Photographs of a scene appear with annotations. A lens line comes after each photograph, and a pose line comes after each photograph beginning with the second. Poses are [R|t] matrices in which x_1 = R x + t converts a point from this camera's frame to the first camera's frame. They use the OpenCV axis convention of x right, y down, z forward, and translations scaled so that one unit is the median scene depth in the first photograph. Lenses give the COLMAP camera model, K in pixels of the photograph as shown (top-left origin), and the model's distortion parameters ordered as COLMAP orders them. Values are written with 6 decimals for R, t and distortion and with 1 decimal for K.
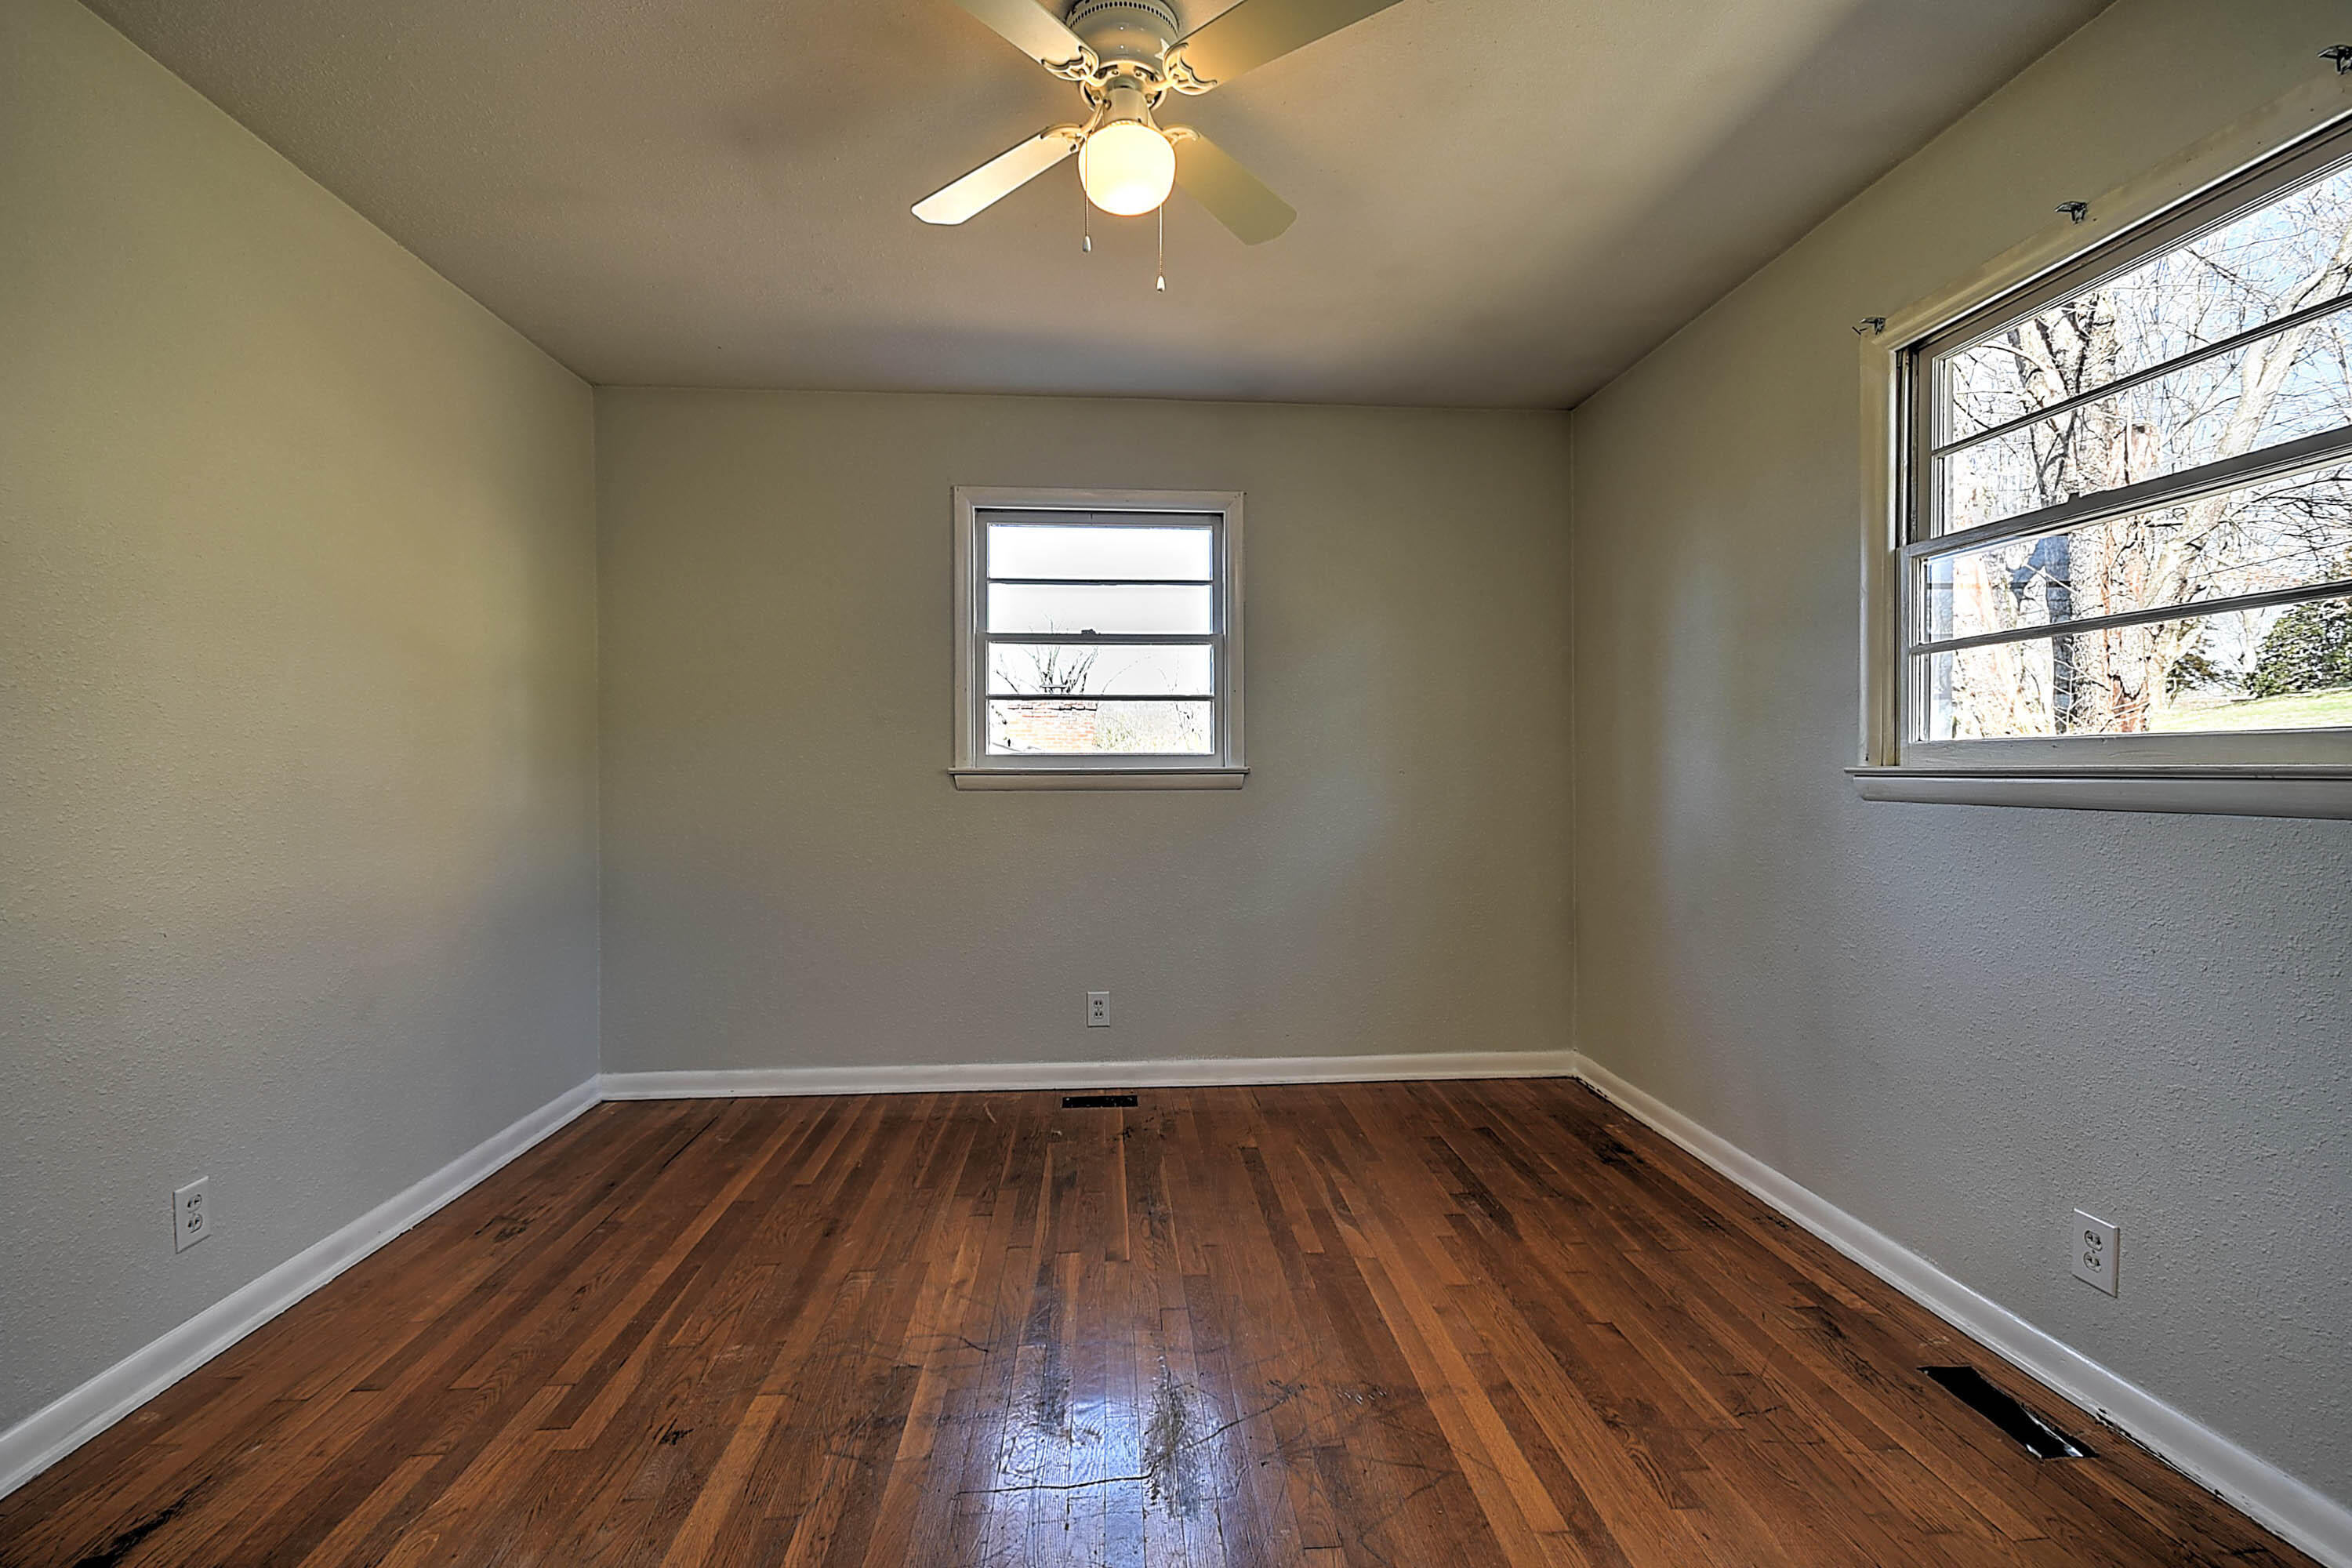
lens RADIAL K [[1010.4, 0, 1176.0], [0, 1010.4, 784.0], [0, 0, 1]] dist [0.029261, -0.018920]
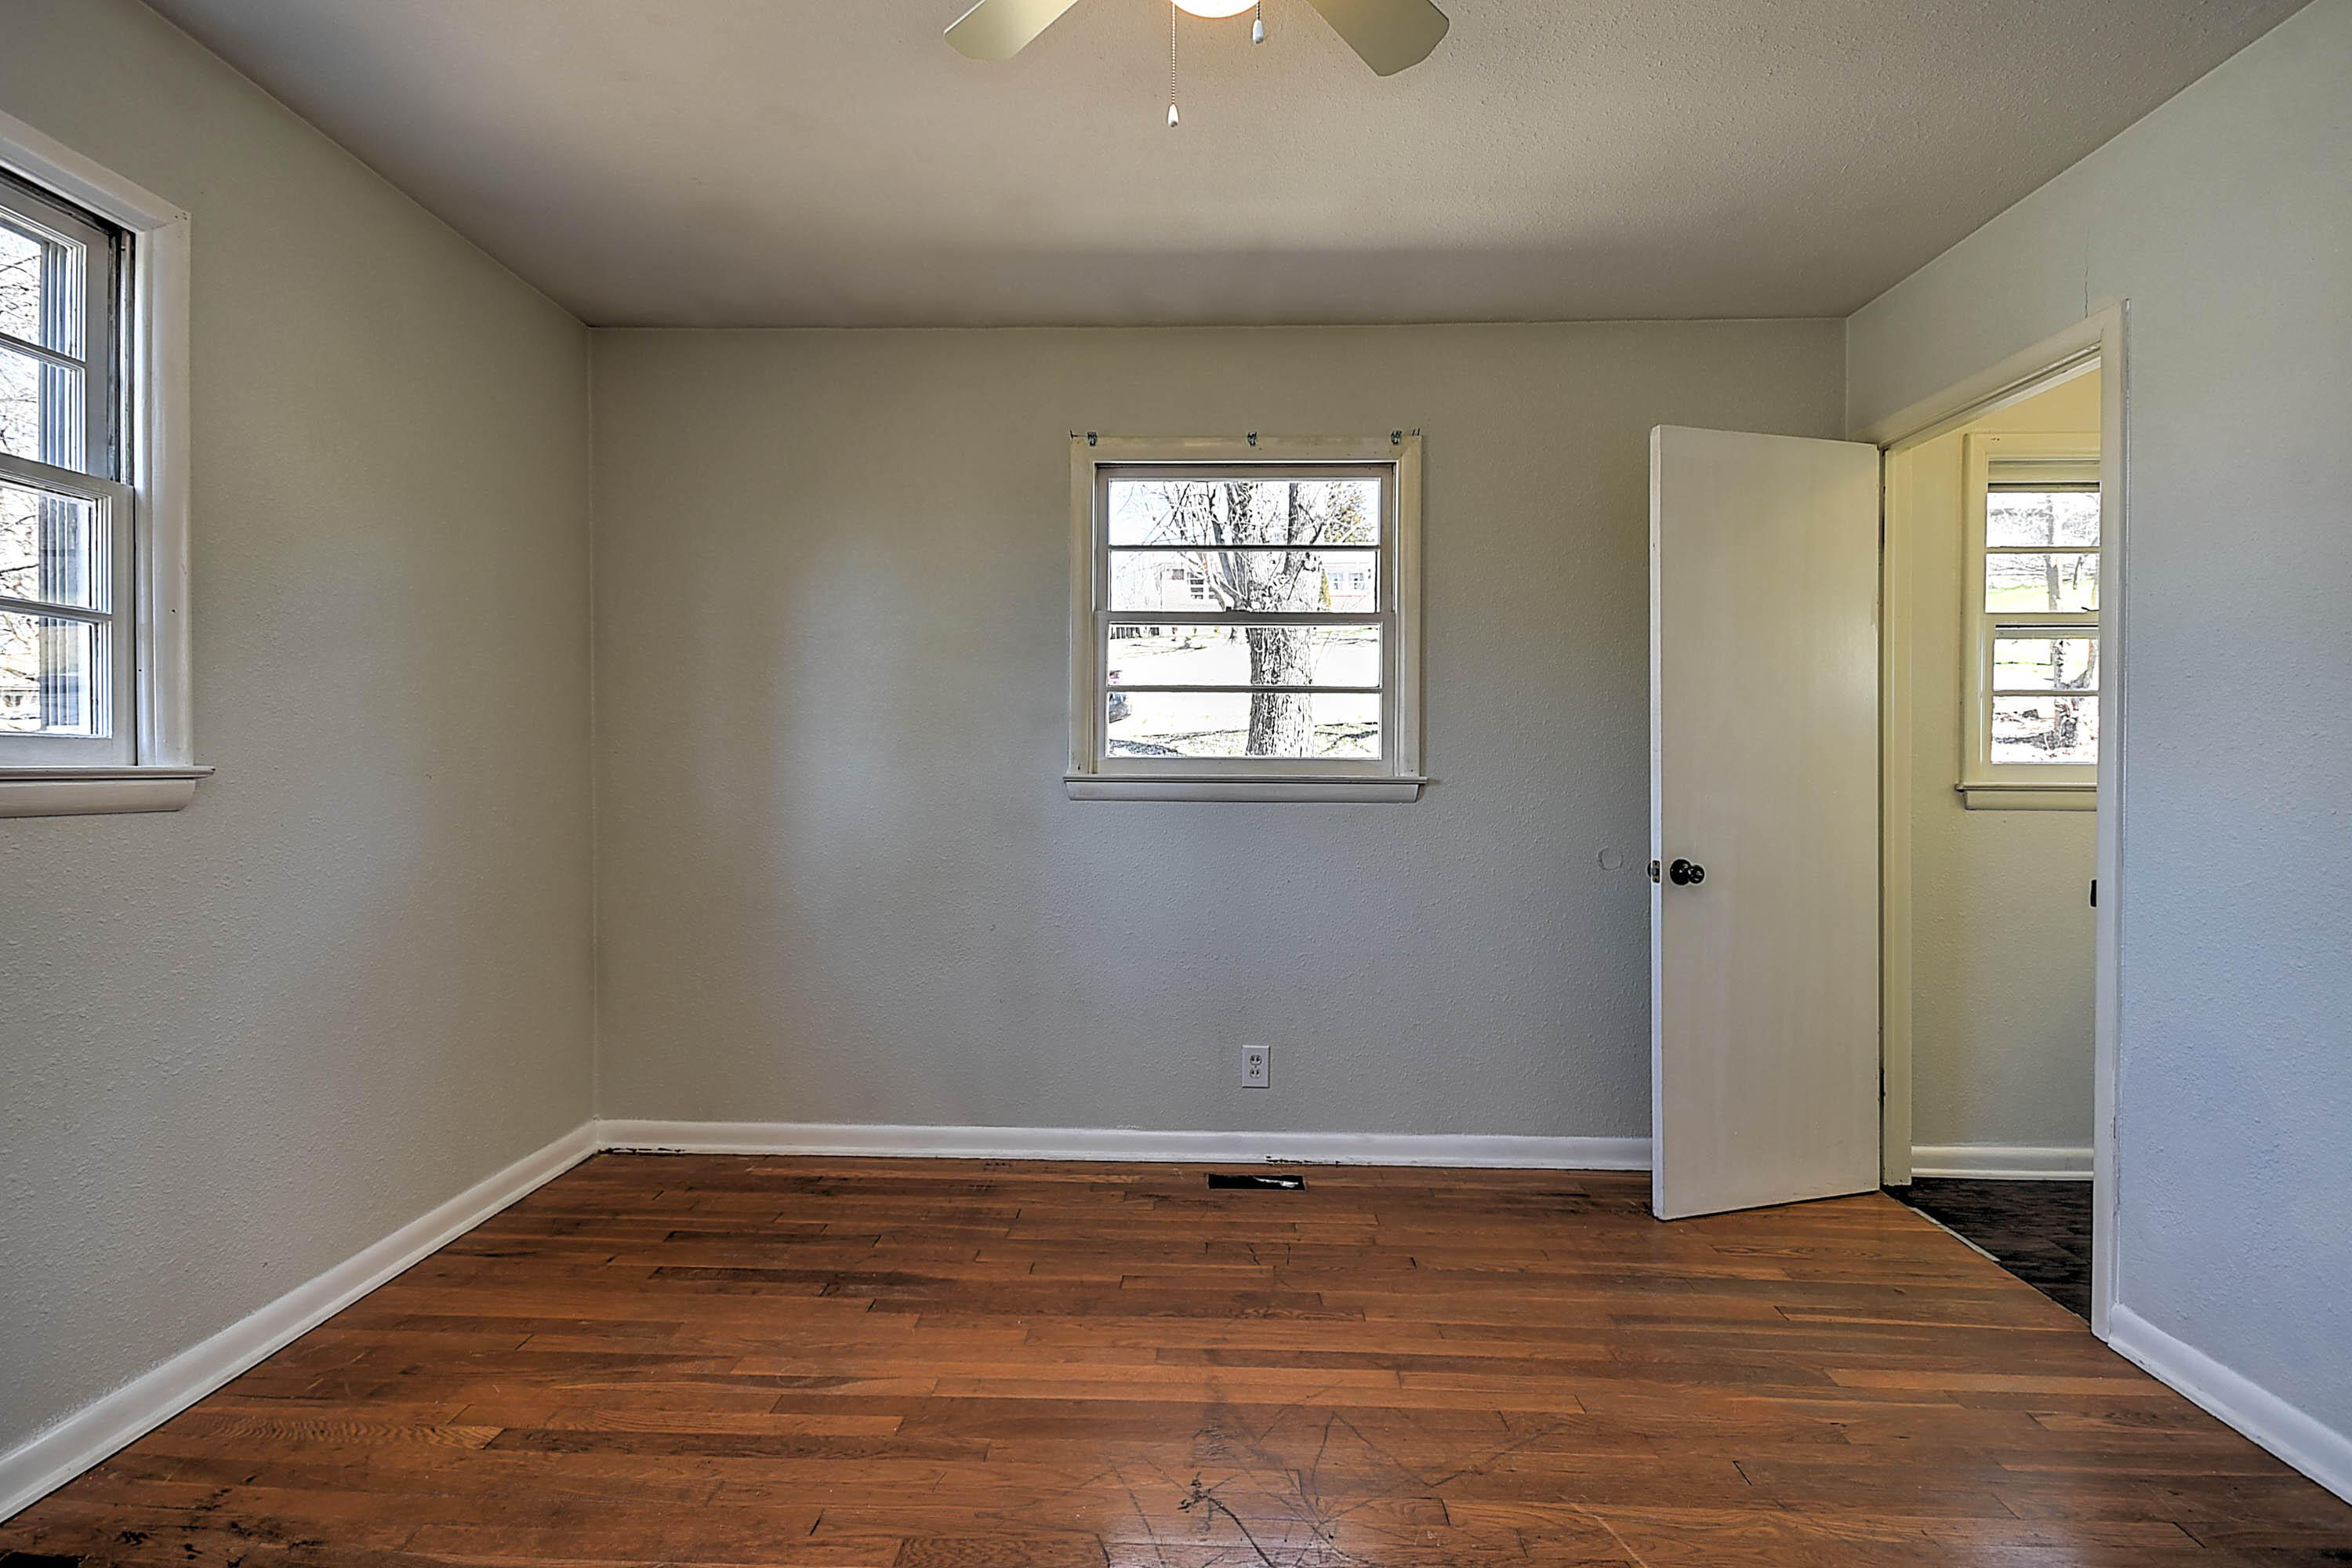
lens RADIAL K [[1018.9, 0, 1172.1], [0, 1018.9, 781.3], [0, 0, 1]] dist [0.016282, -0.015701]
pose [[0.107191, -0.004048, 0.994230, -0.558786], [0.005366, 0.999979, 0.003493, -0.011372], [-0.994224, 0.004961, 0.107211, 0.687189]]
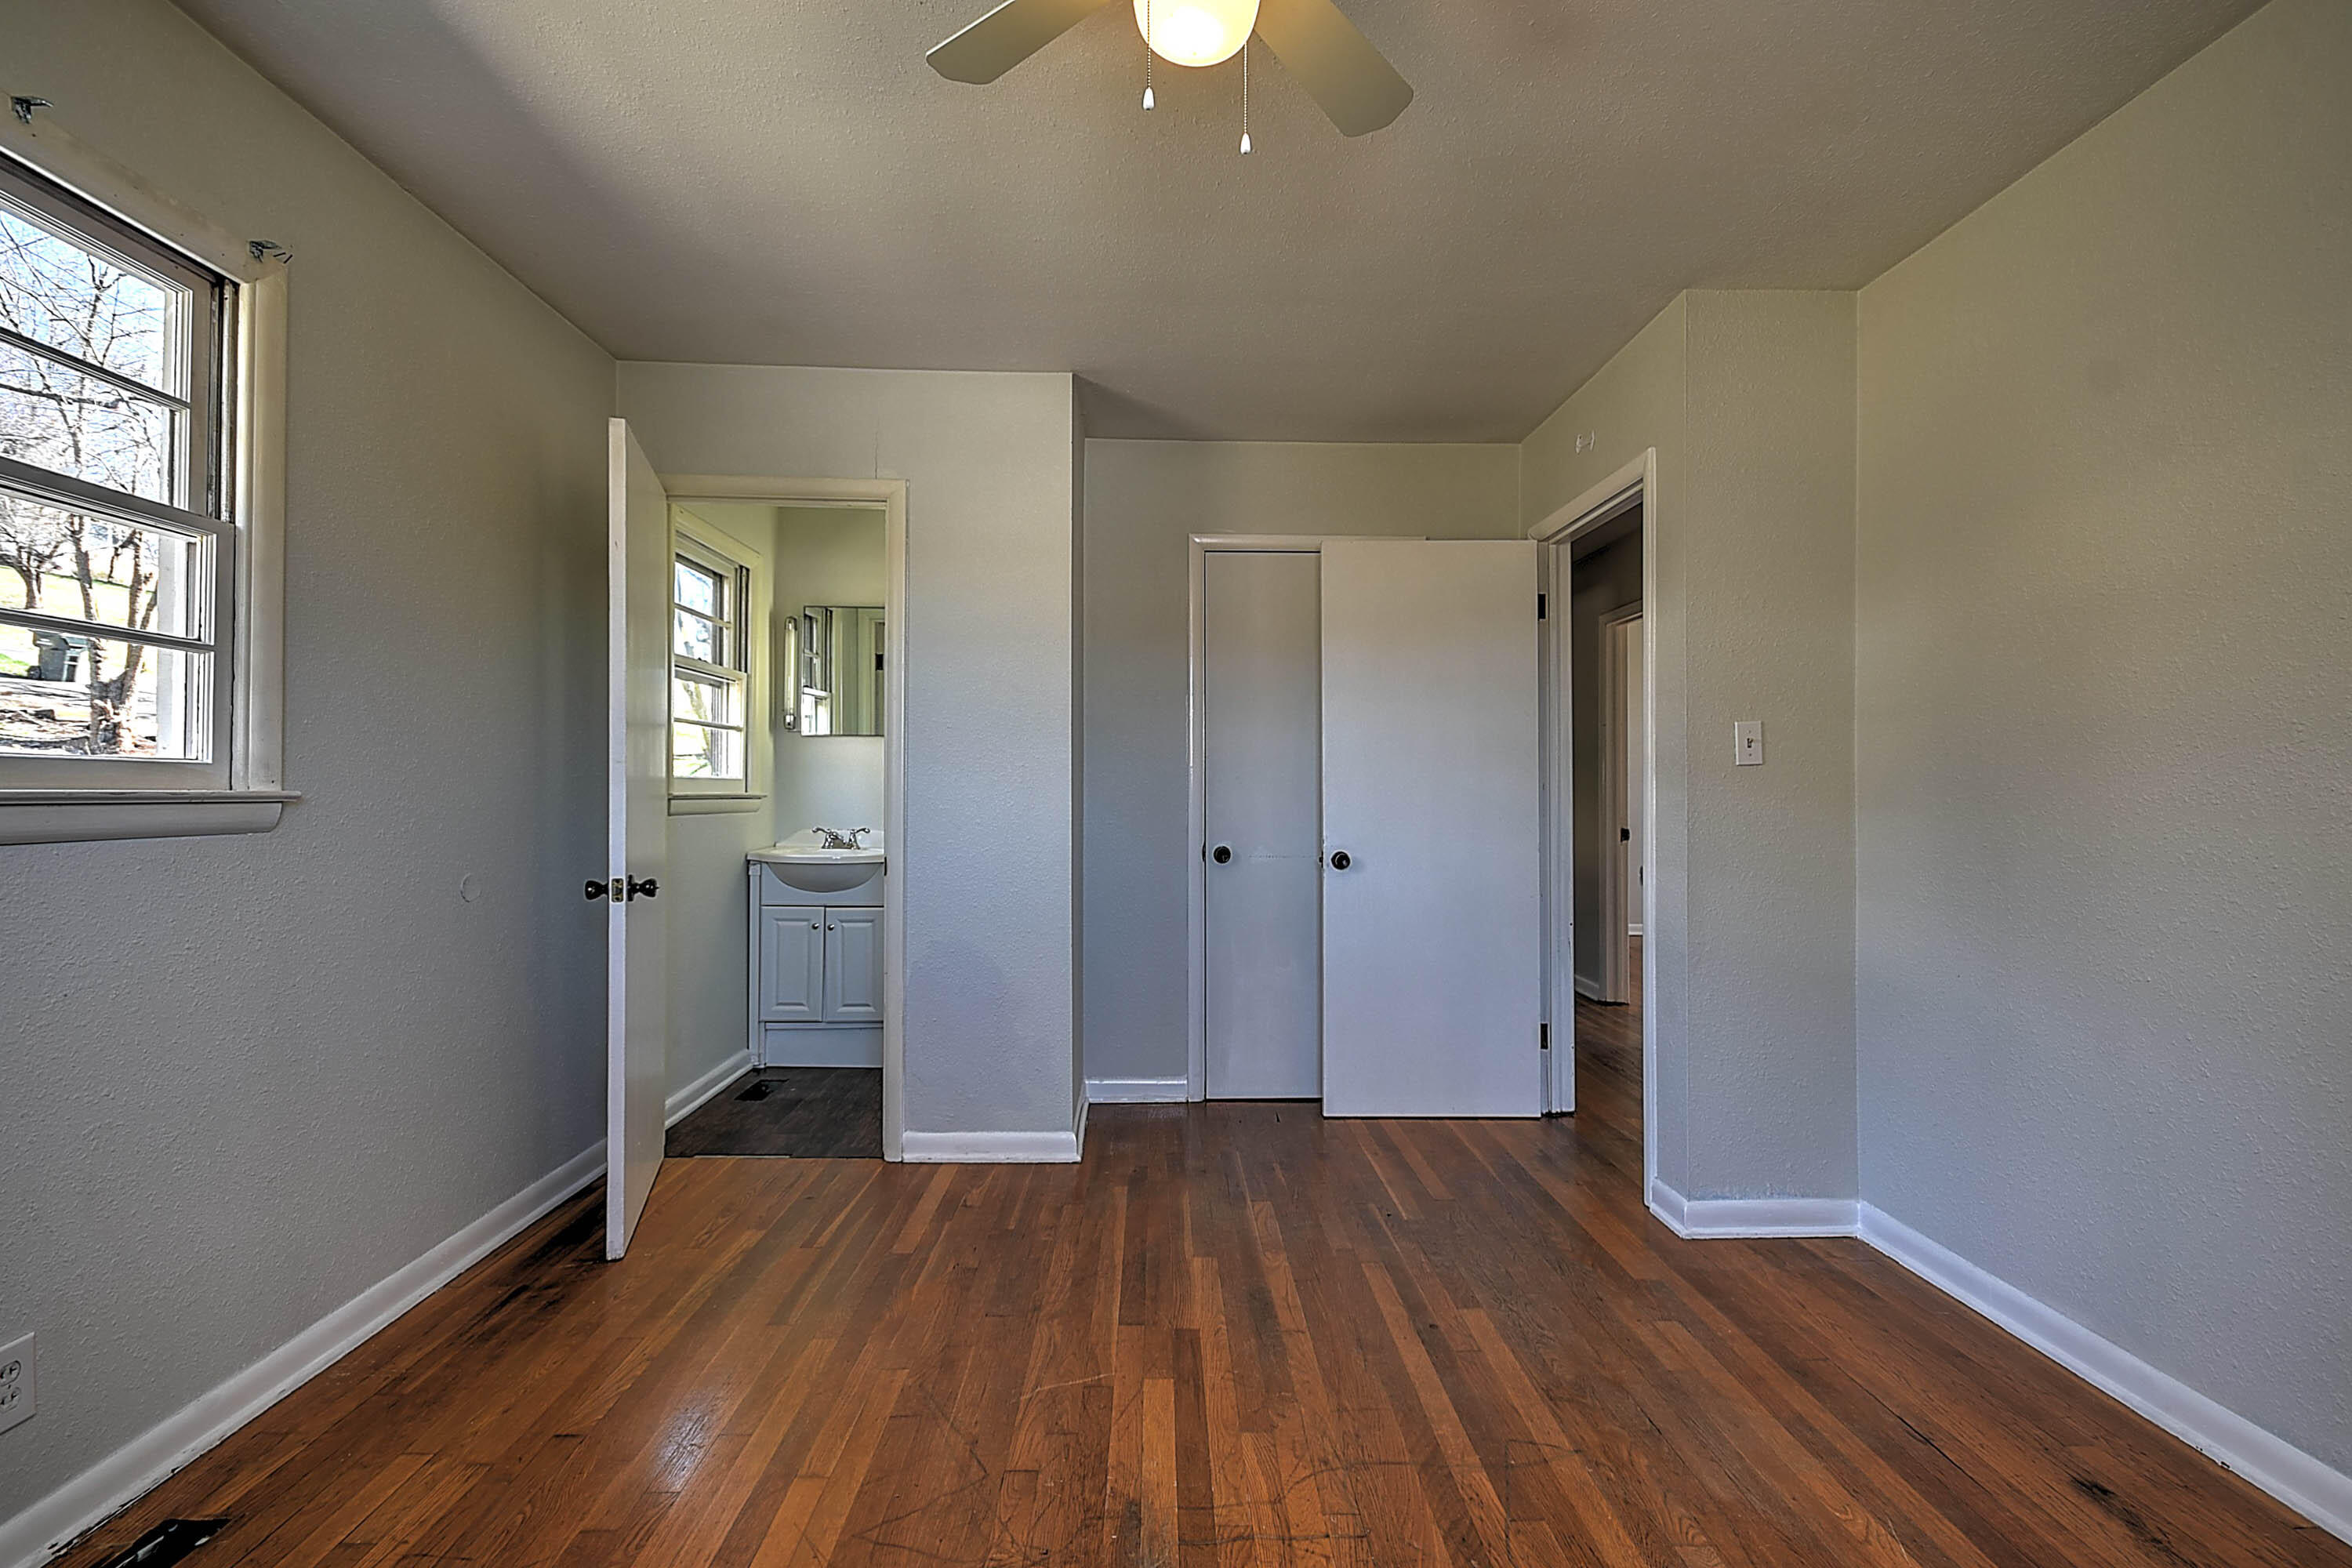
lens RADIAL K [[1018.9, 0, 1172.1], [0, 1018.9, 781.3], [0, 0, 1]] dist [0.016282, -0.015701]
pose [[-0.999243, 0.001547, 0.038883, -0.041296], [0.001619, 0.999997, 0.001812, -0.018124], [-0.038880, 0.001874, -0.999242, 1.266282]]
